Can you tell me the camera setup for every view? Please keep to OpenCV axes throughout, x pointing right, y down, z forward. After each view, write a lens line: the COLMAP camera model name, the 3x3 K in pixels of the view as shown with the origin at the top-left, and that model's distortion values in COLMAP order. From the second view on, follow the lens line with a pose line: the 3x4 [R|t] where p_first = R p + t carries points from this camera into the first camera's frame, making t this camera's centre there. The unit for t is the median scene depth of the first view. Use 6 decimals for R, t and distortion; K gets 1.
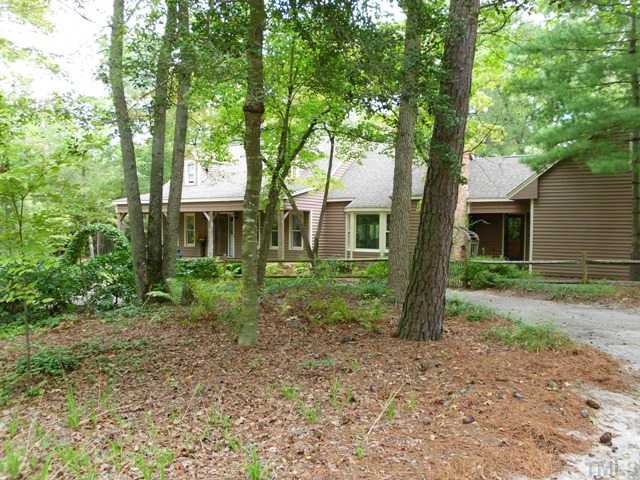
lens RADIAL K [[529.3, 0, 320.1], [0, 529.3, 239.6], [0, 0, 1]] dist [-0.056840, 0.044215]
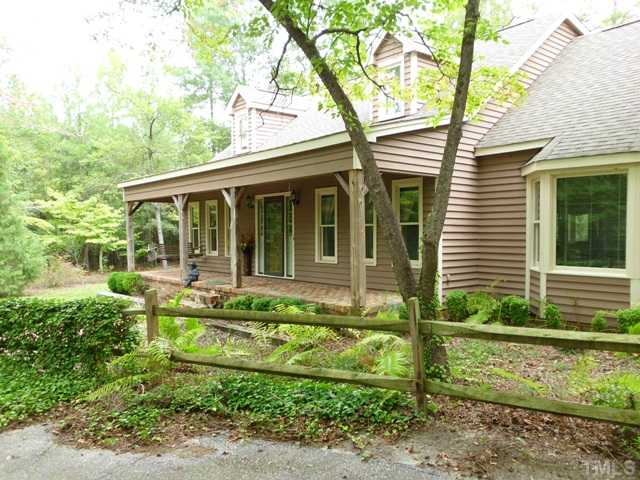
lens RADIAL K [[529.3, 0, 319.7], [0, 529.3, 241.7], [0, 0, 1]] dist [-0.056840, 0.044215]
pose [[0.954609, -0.006615, -0.297790, 0.016234], [0.008402, 0.999954, 0.004720, -0.004778], [0.297745, -0.007008, 0.954620, 0.568777]]
